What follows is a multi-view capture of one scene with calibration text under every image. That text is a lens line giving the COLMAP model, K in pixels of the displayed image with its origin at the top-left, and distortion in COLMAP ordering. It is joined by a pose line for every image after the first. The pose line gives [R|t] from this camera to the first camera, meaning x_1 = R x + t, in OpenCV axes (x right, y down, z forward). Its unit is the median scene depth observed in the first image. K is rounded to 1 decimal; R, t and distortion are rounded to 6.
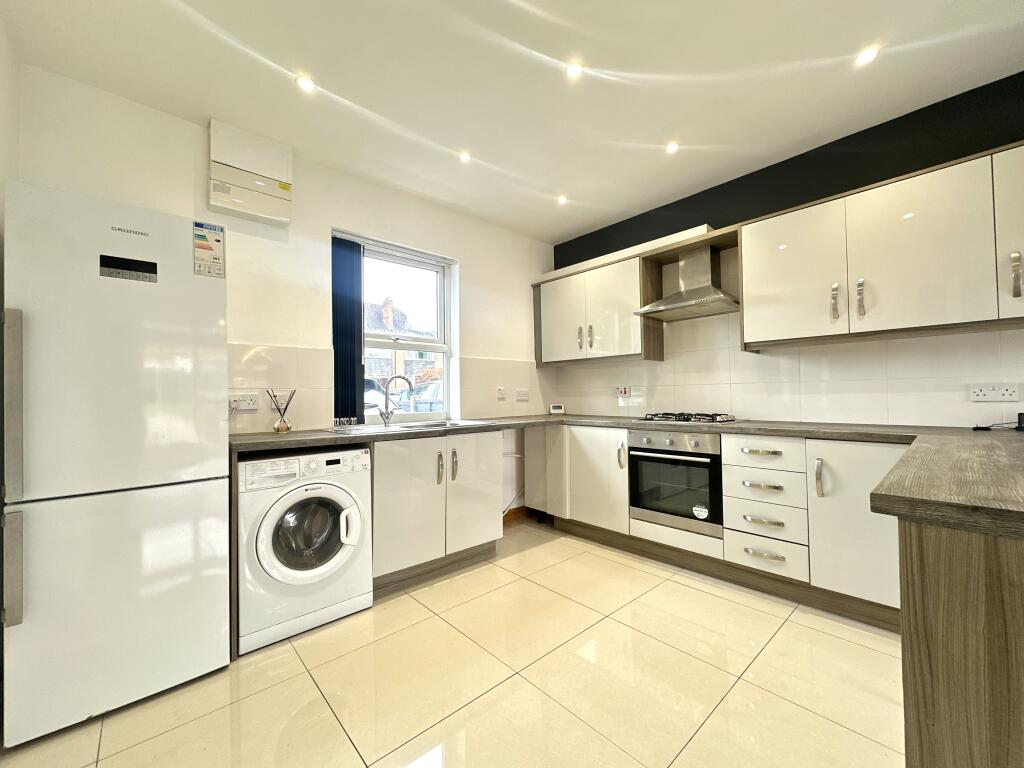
lens RADIAL K [[407.9, 0, 511.3], [0, 407.9, 385.2], [0, 0, 1]] dist [-0.002216, -0.000358]
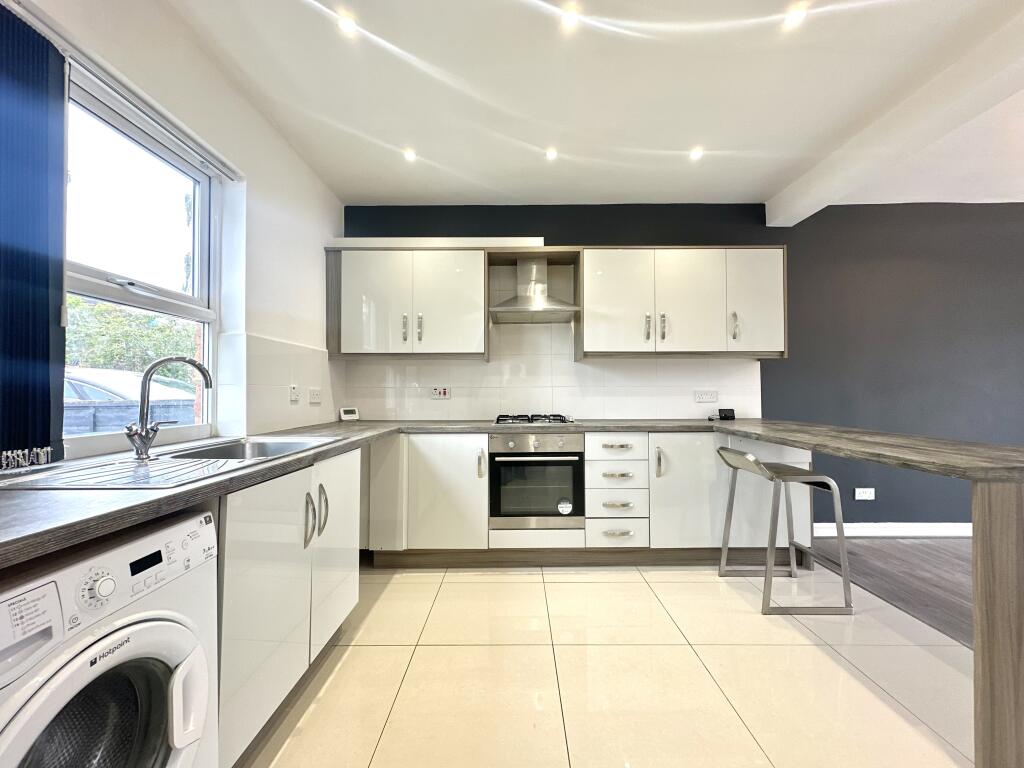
lens RADIAL K [[407.9, 0, 511.3], [0, 407.9, 385.2], [0, 0, 1]] dist [-0.002216, -0.000358]
pose [[0.673822, 0.024773, 0.738479, -0.391926], [-0.023480, 0.999651, -0.012110, 0.008204], [-0.738521, -0.009180, 0.674168, 0.367938]]
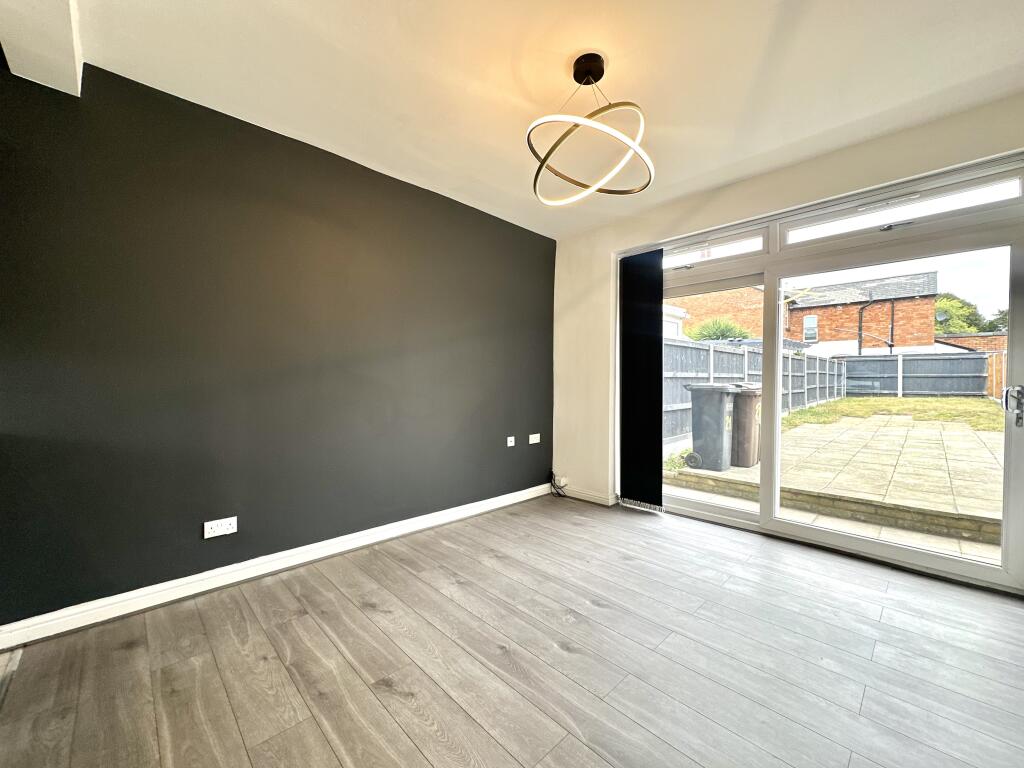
lens RADIAL K [[407.9, 0, 511.3], [0, 407.9, 385.2], [0, 0, 1]] dist [-0.002216, -0.000358]
pose [[-0.039693, 0.004287, 0.999203, 0.341710], [-0.025940, 0.999649, -0.005319, -0.018106], [-0.998875, -0.026130, -0.039568, -0.168750]]
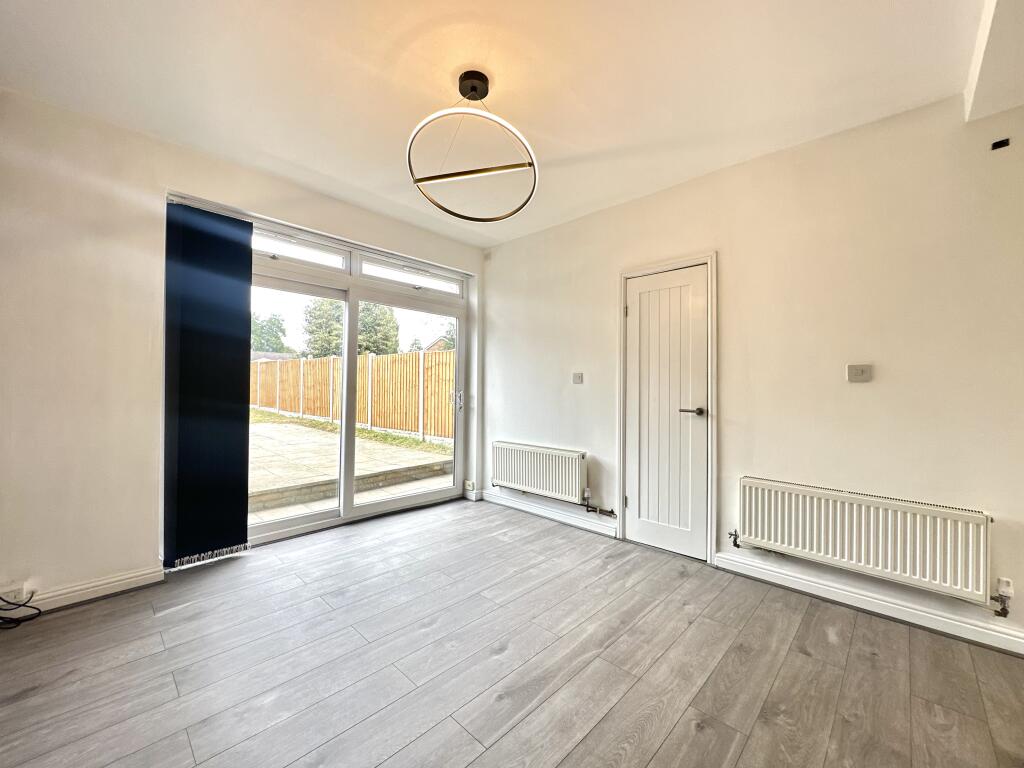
lens RADIAL K [[407.9, 0, 511.3], [0, 407.9, 385.2], [0, 0, 1]] dist [-0.002216, -0.000358]
pose [[-0.997350, 0.002958, -0.072698, 1.047181], [0.005262, 0.999489, -0.031520, -0.017307], [0.072567, -0.031819, -0.996856, 0.409934]]
